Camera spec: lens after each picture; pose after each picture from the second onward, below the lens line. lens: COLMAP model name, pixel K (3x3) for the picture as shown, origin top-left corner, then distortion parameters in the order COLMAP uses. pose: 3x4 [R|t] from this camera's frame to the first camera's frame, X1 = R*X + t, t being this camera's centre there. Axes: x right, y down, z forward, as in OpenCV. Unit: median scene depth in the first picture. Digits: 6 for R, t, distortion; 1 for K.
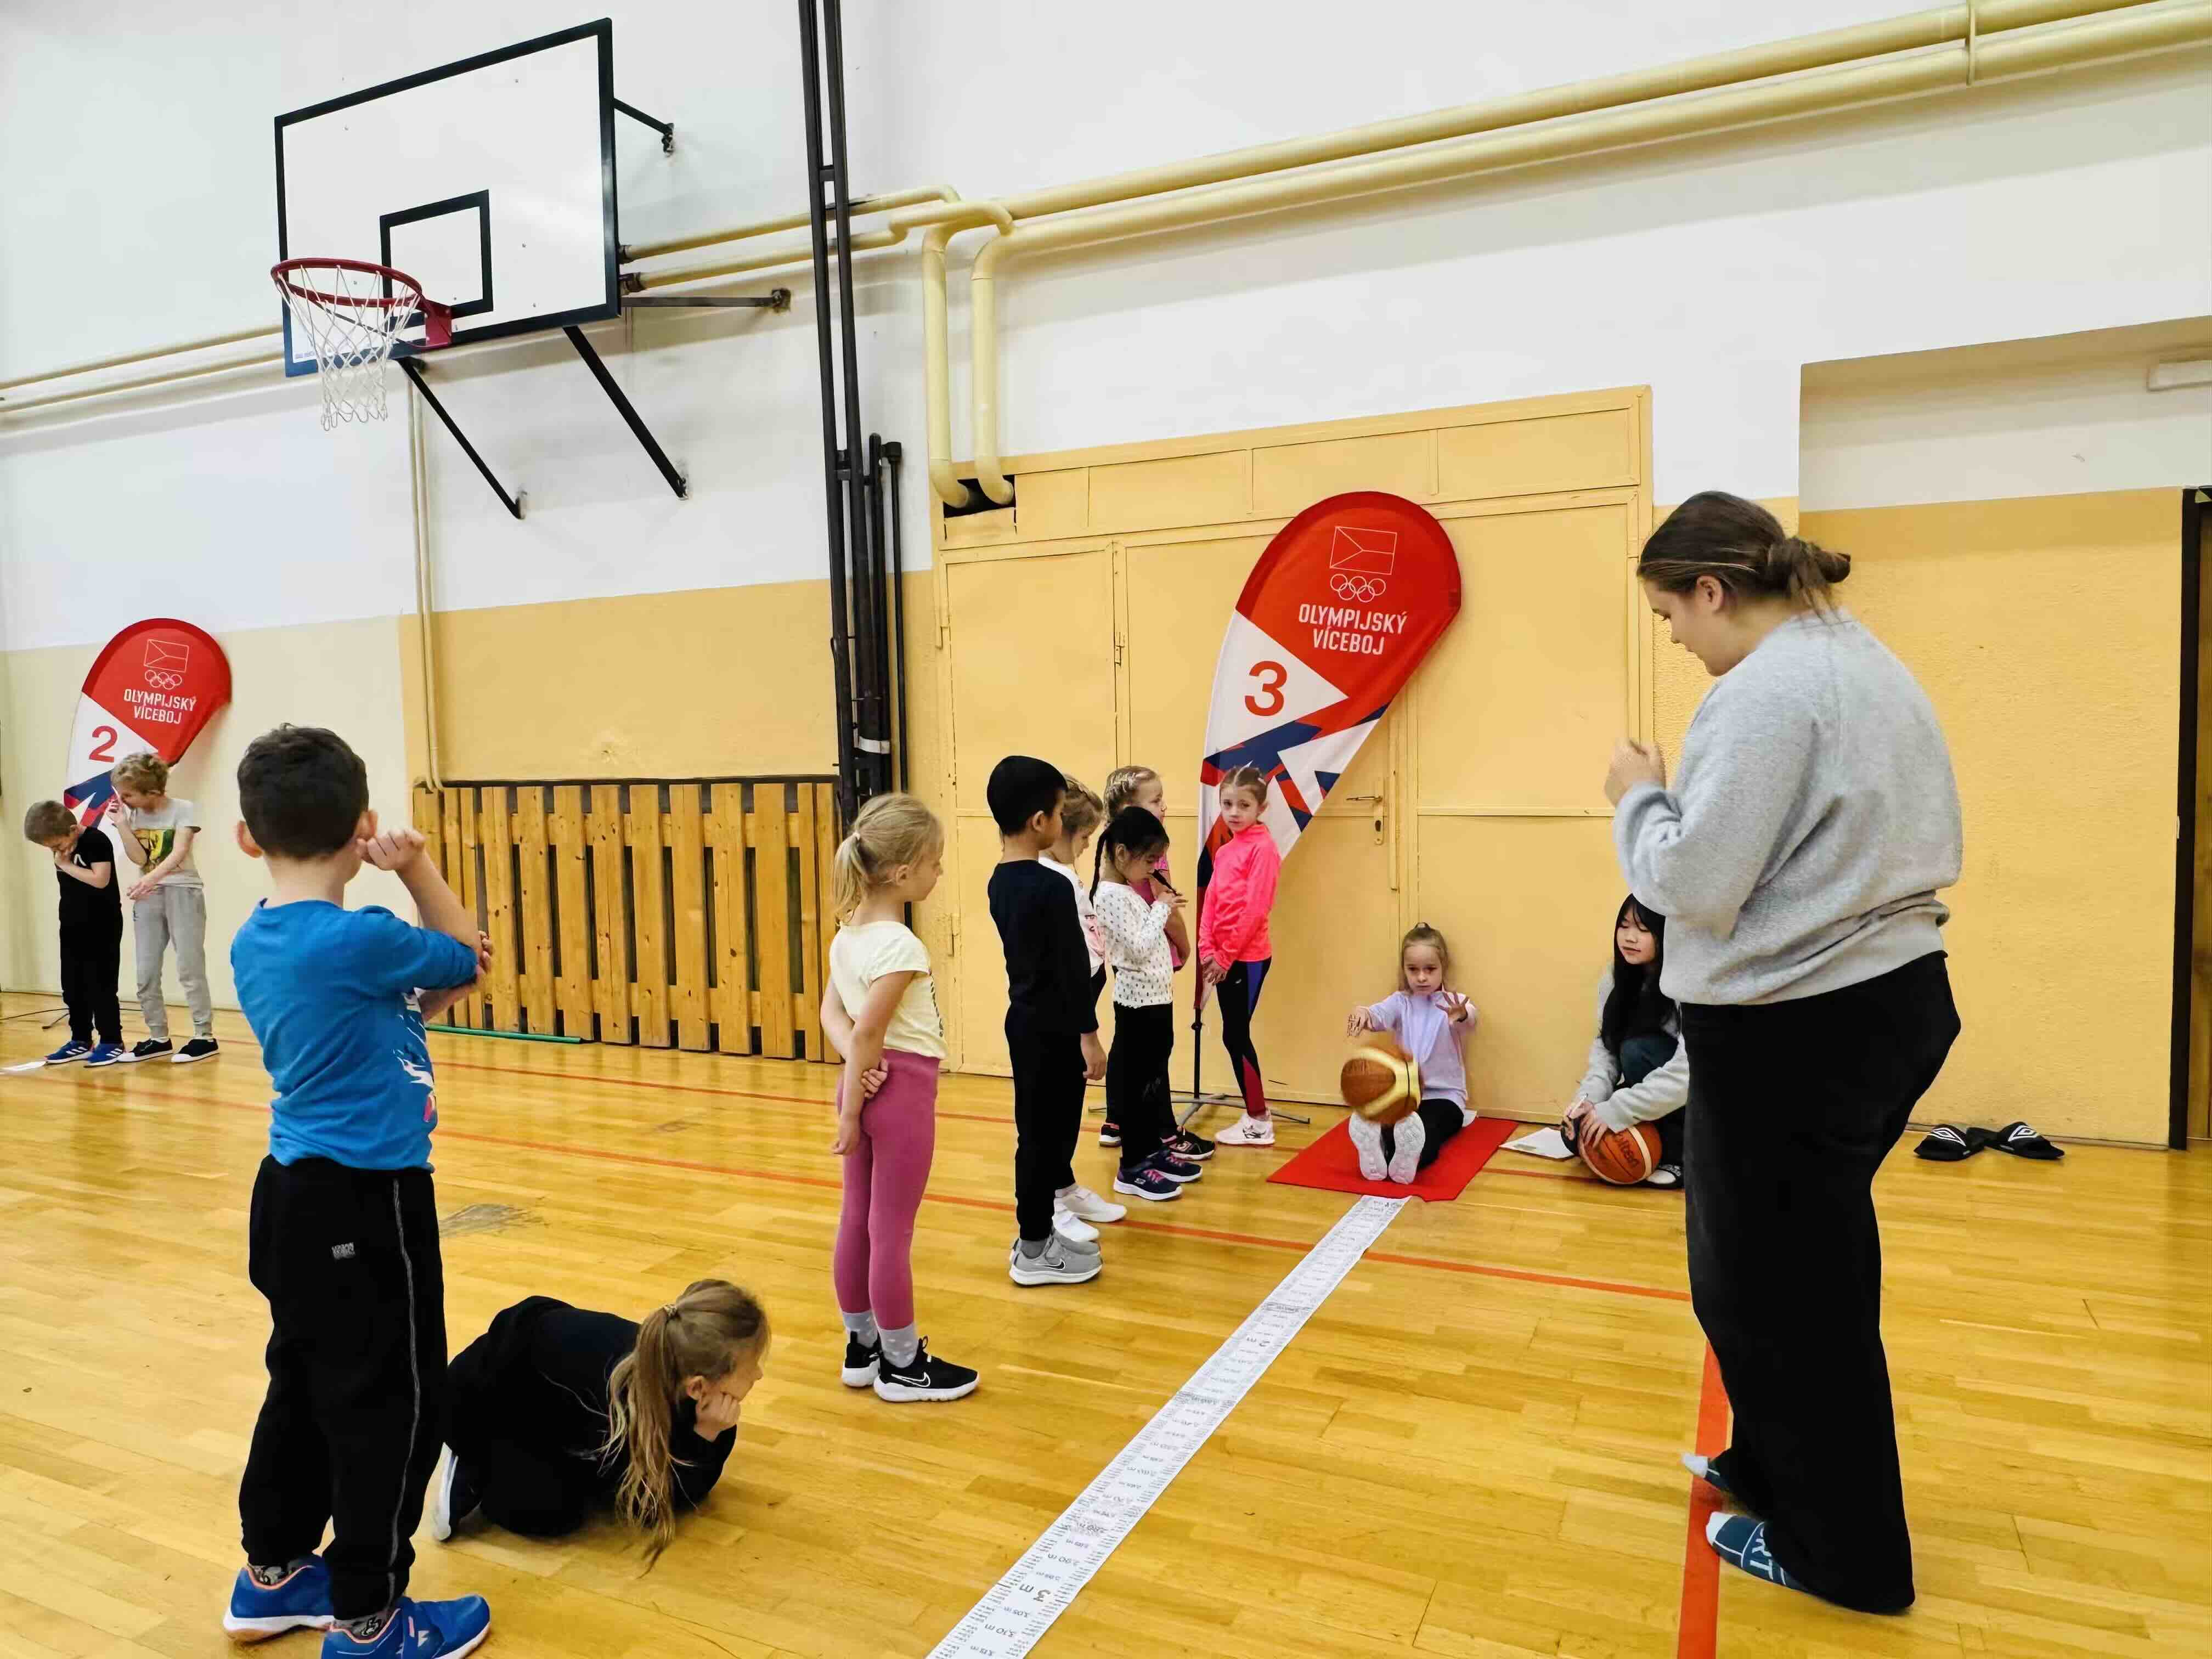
lens RADIAL K [[1474.1, 0, 1102.3], [0, 1474.1, 842.7], [0, 0, 1]] dist [0.004764, 0.003013]
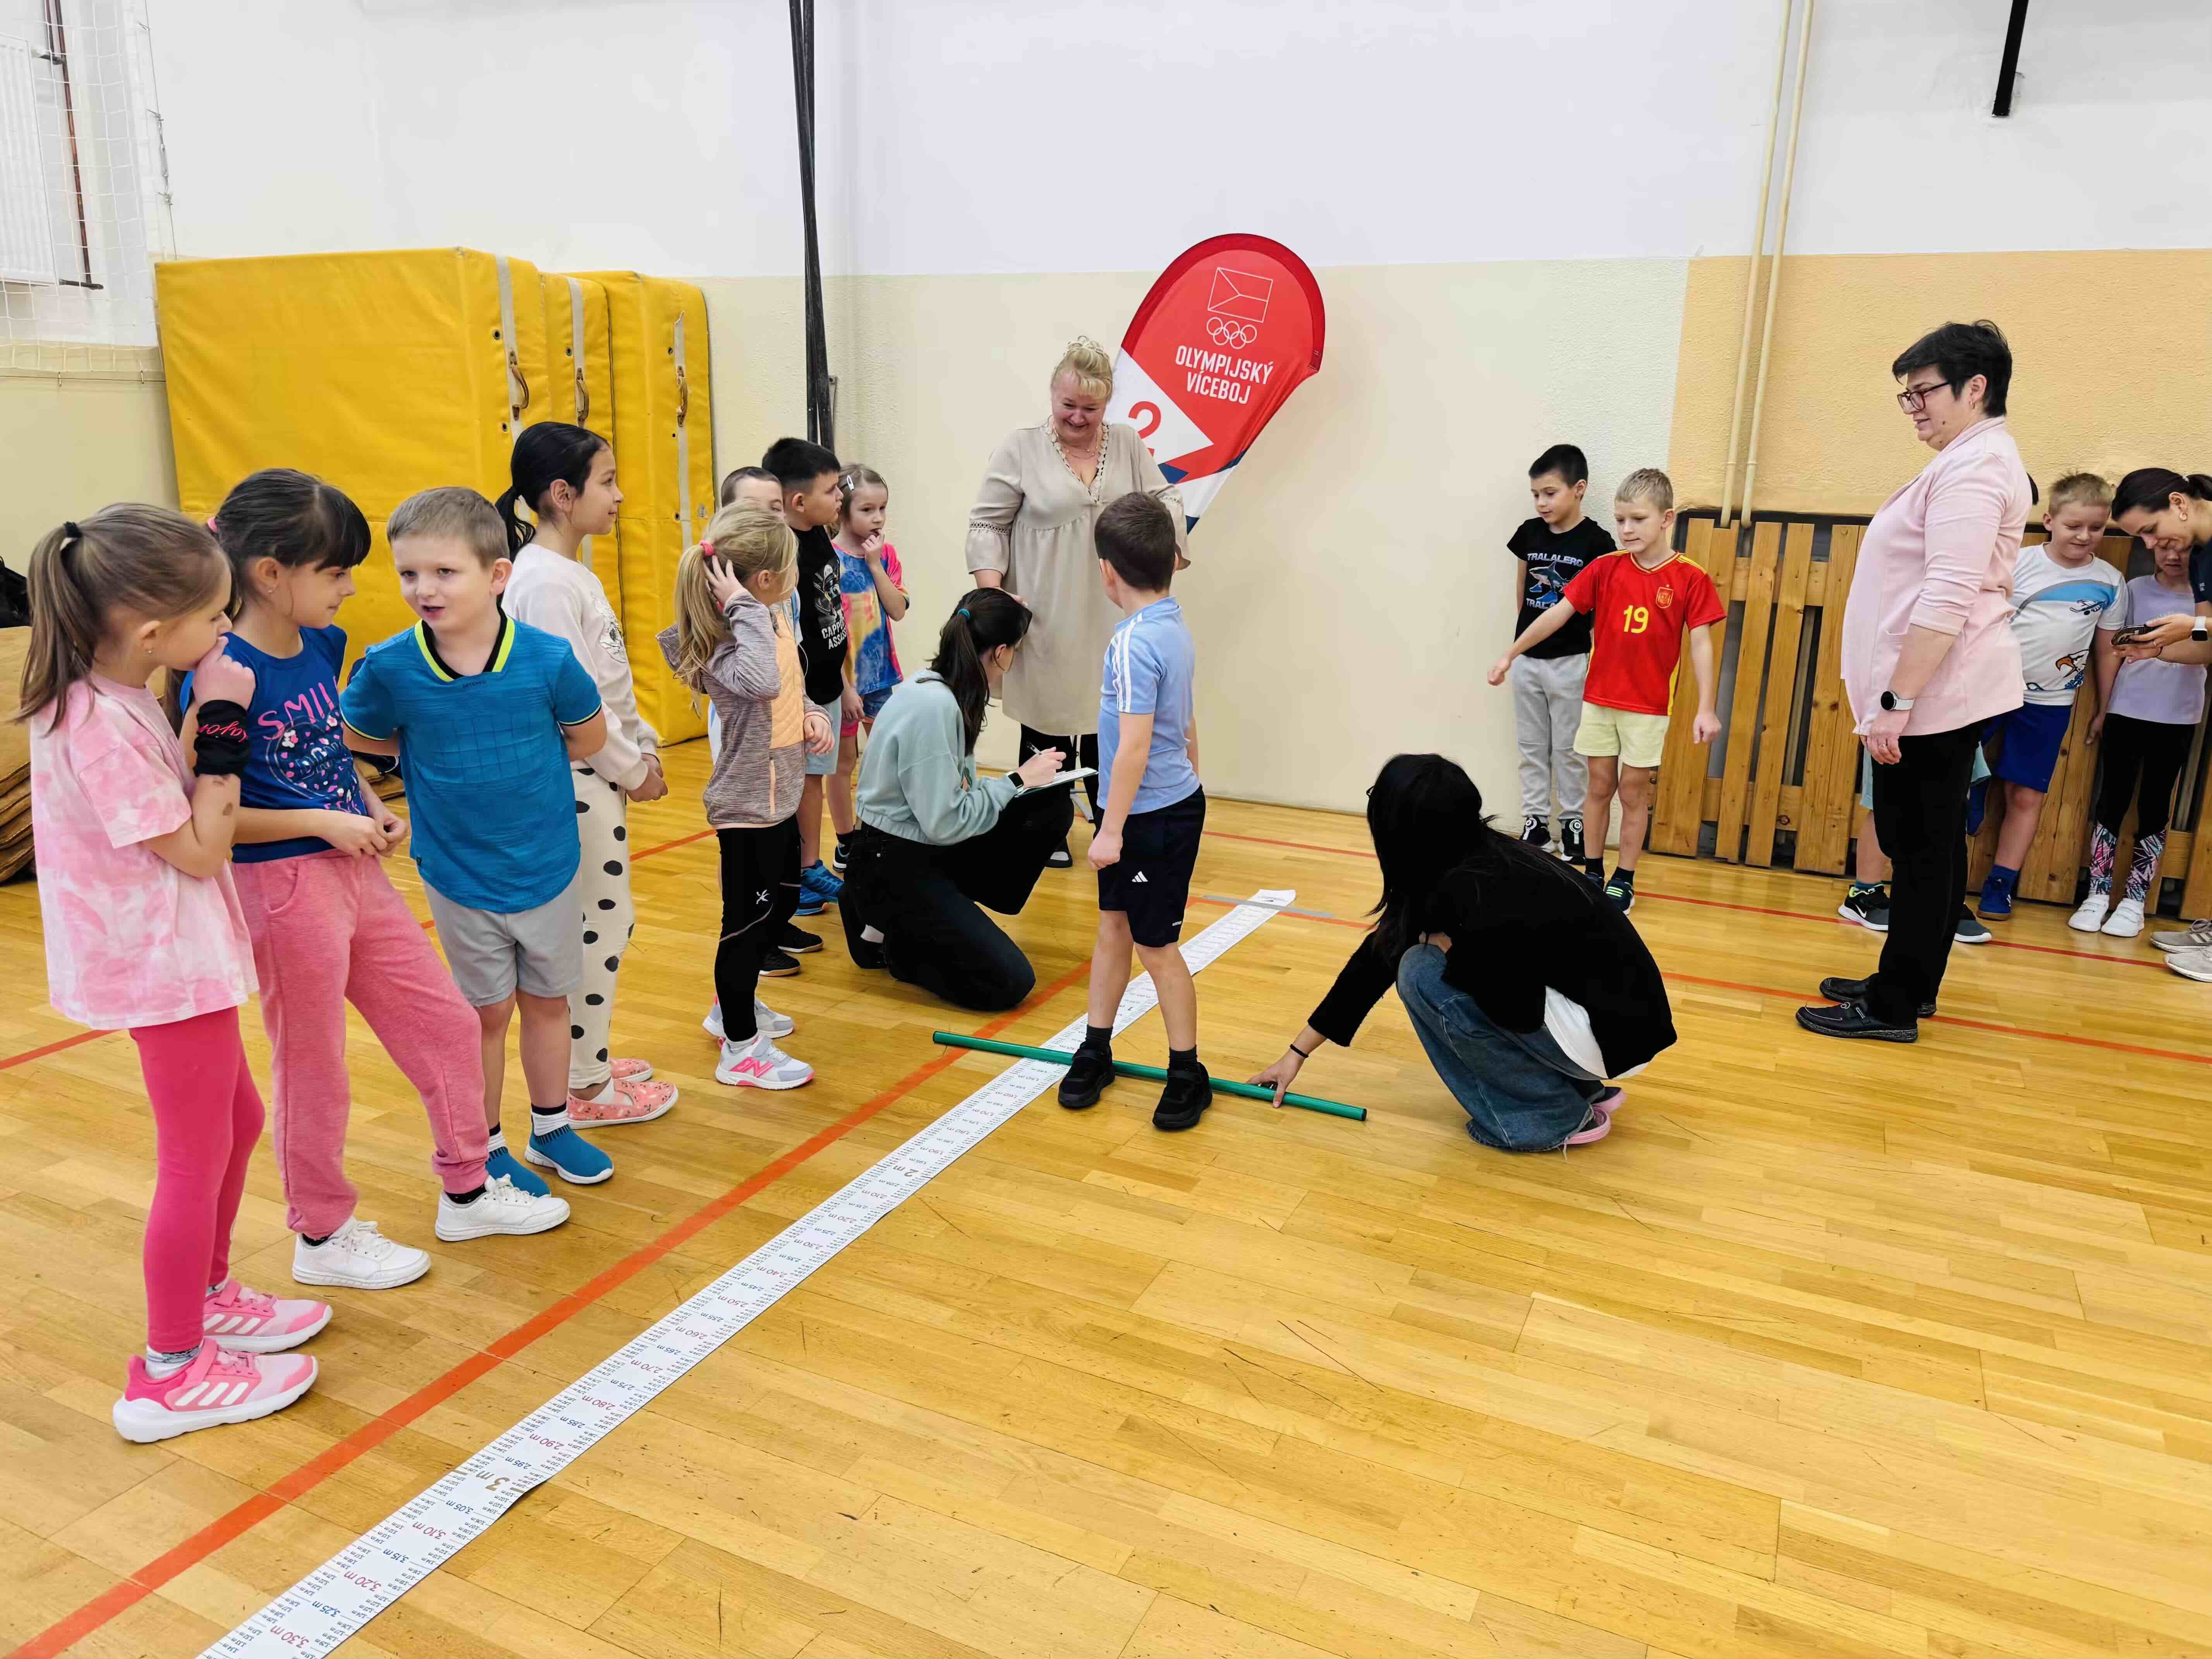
lens RADIAL K [[1557.2, 0, 1120.2], [0, 1557.2, 823.9], [0, 0, 1]] dist [0.055702, -0.082186]
pose [[0.998640, 0.045701, 0.025102, -0.836881], [-0.049539, 0.981806, 0.183310, -0.019613], [-0.016268, -0.184305, 0.982735, 0.275395]]
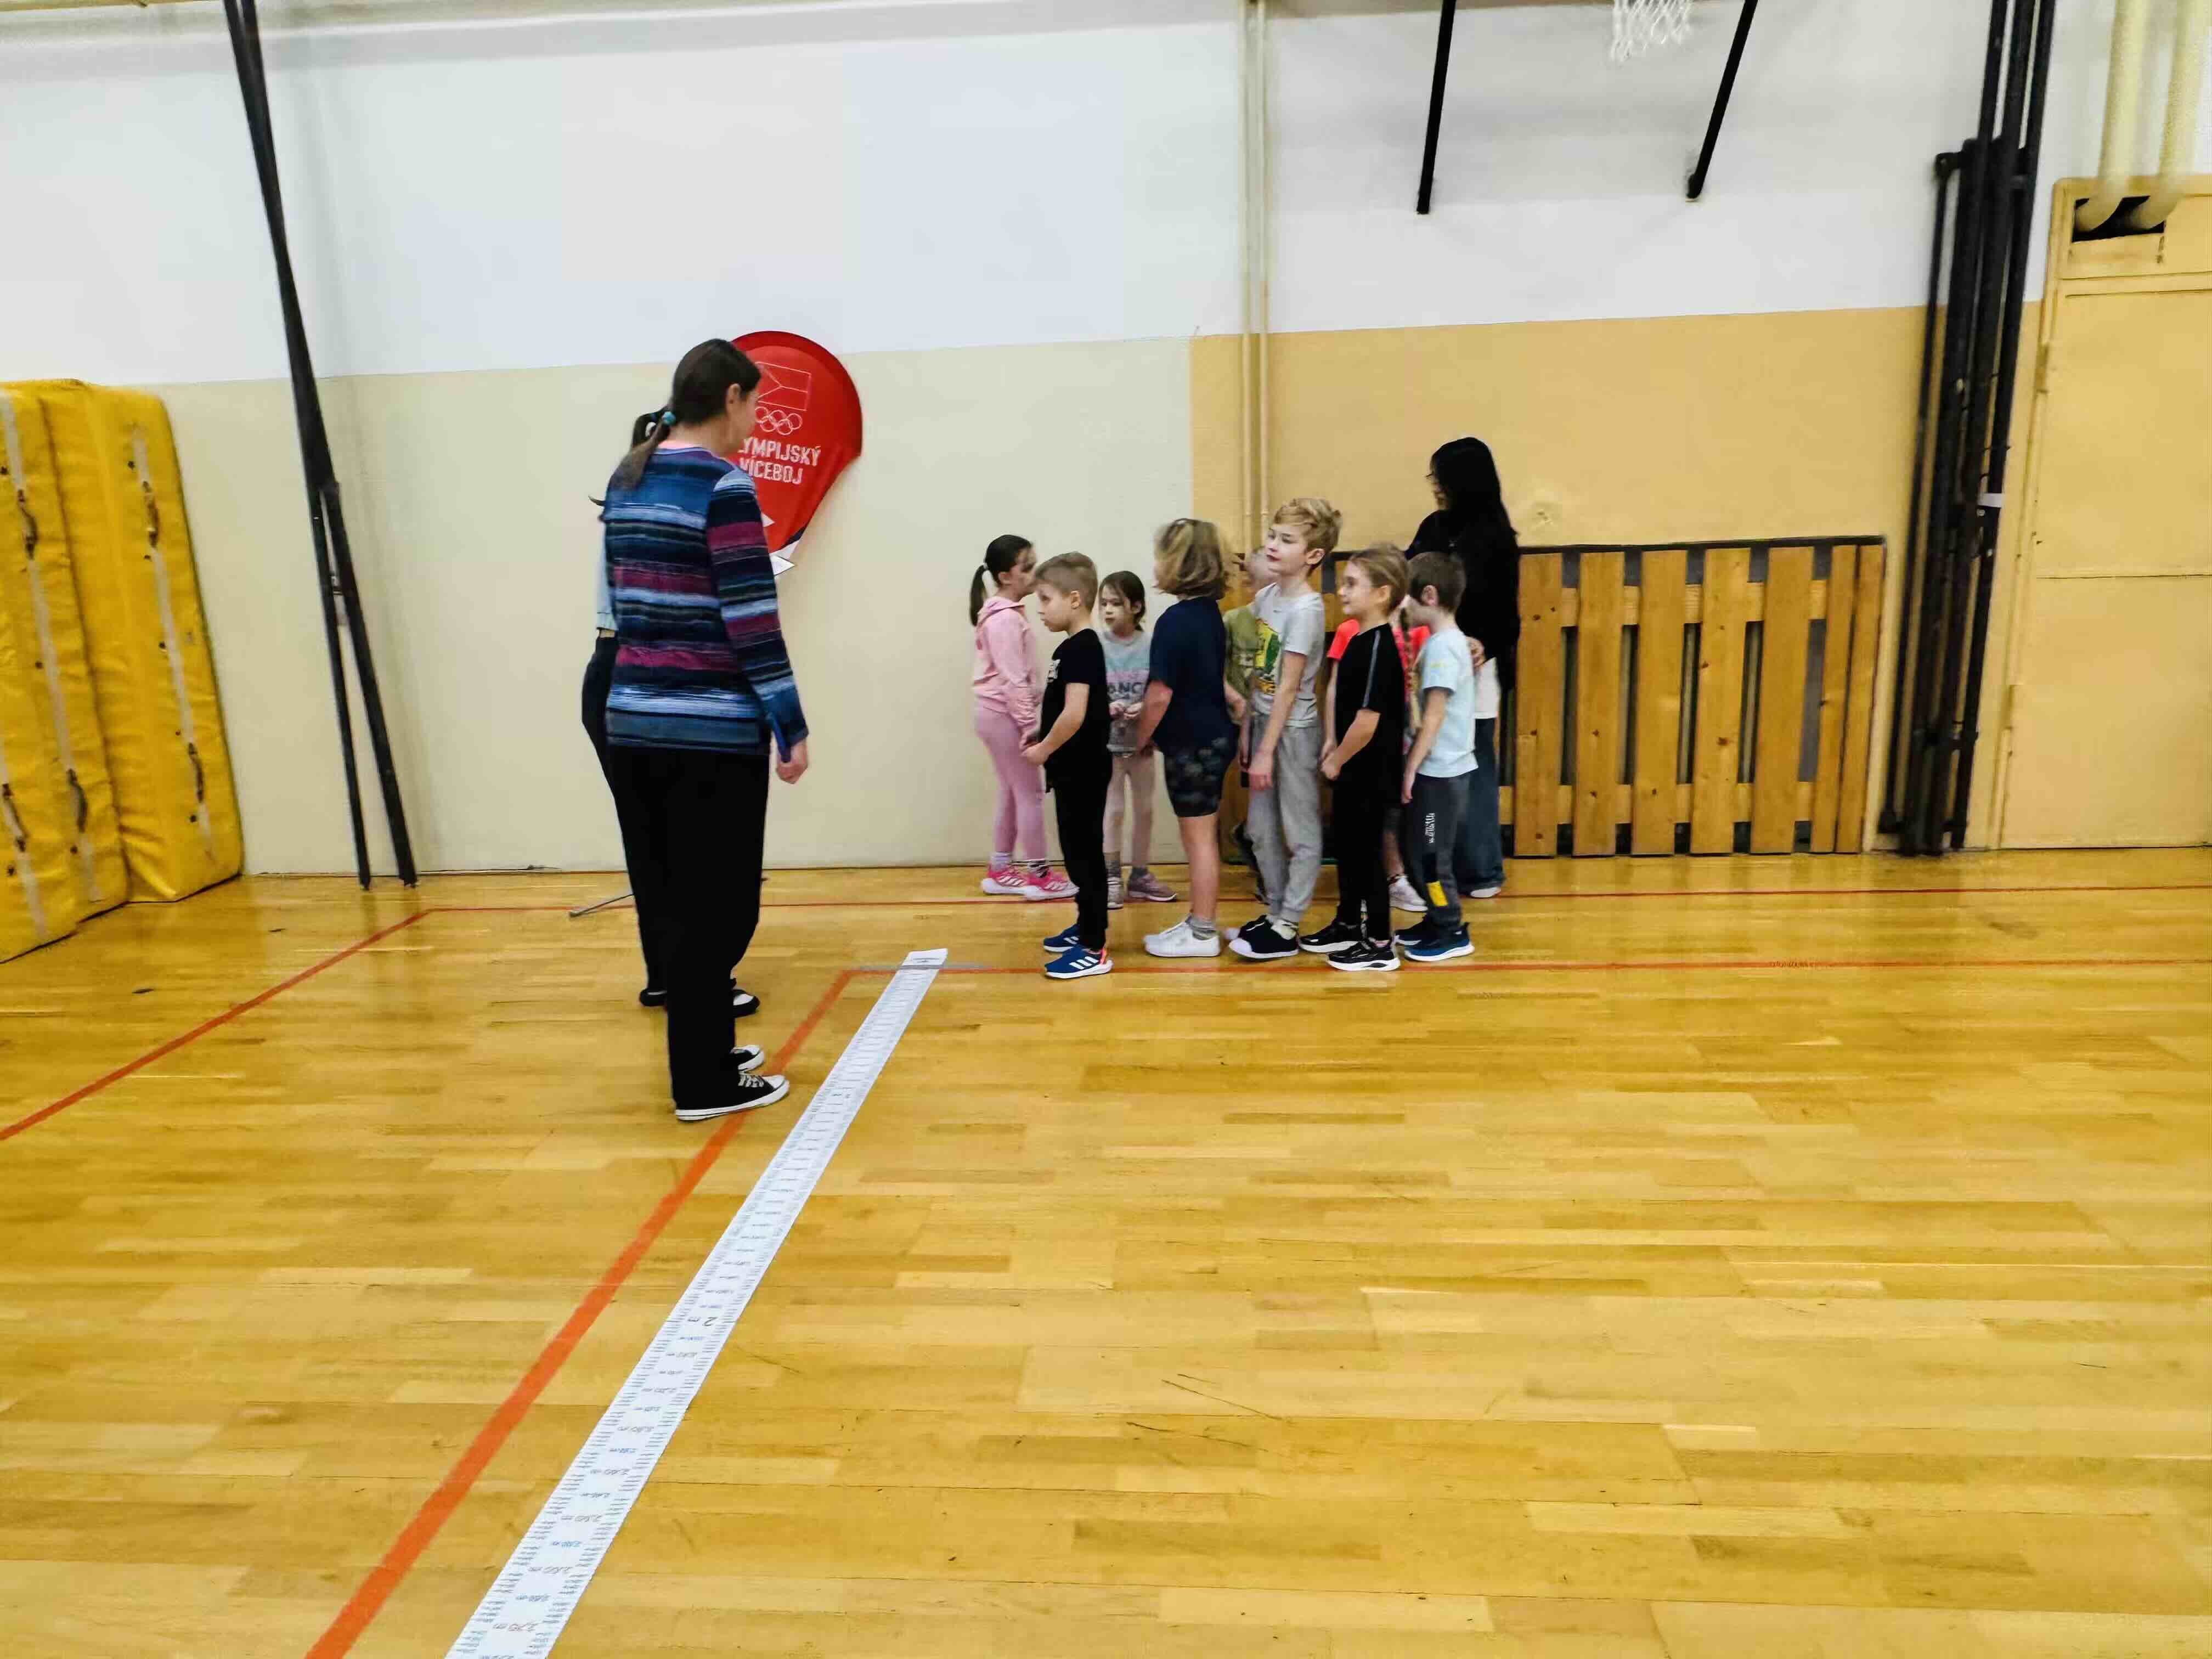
lens RADIAL K [[1437.7, 0, 1089.2], [0, 1437.7, 835.1], [0, 0, 1]] dist [-0.002176, 0.000010]
pose [[0.930574, -0.088739, 0.355187, -0.914620], [0.034278, 0.987037, 0.156791, -0.019046], [-0.364496, -0.133731, 0.921552, 0.330811]]
